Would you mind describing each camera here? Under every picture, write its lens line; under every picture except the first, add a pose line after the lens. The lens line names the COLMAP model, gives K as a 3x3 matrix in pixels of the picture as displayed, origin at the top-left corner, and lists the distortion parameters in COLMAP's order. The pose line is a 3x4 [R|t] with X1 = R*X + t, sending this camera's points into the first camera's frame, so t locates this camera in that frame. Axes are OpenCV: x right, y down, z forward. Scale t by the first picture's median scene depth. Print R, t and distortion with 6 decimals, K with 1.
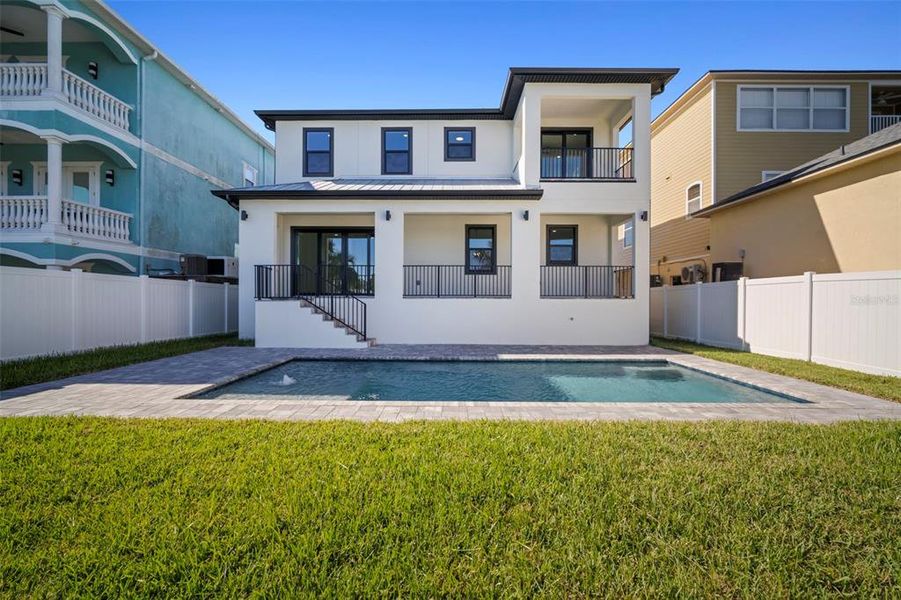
lens RADIAL K [[393.4, 0, 450.1], [0, 393.4, 304.6], [0, 0, 1]] dist [-0.017091, 0.005476]
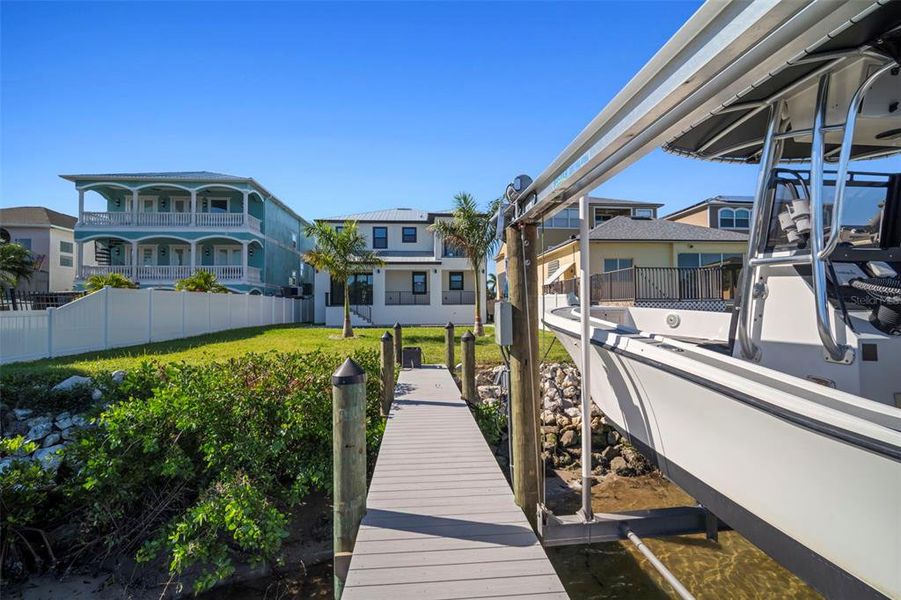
lens RADIAL K [[393.4, 0, 451.9], [0, 393.4, 304.7], [0, 0, 1]] dist [-0.017091, 0.005476]
pose [[0.995873, -0.007260, 0.090467, 0.070360], [0.009258, 0.999722, -0.021688, 0.035368], [-0.090284, 0.022436, 0.995663, -1.434607]]
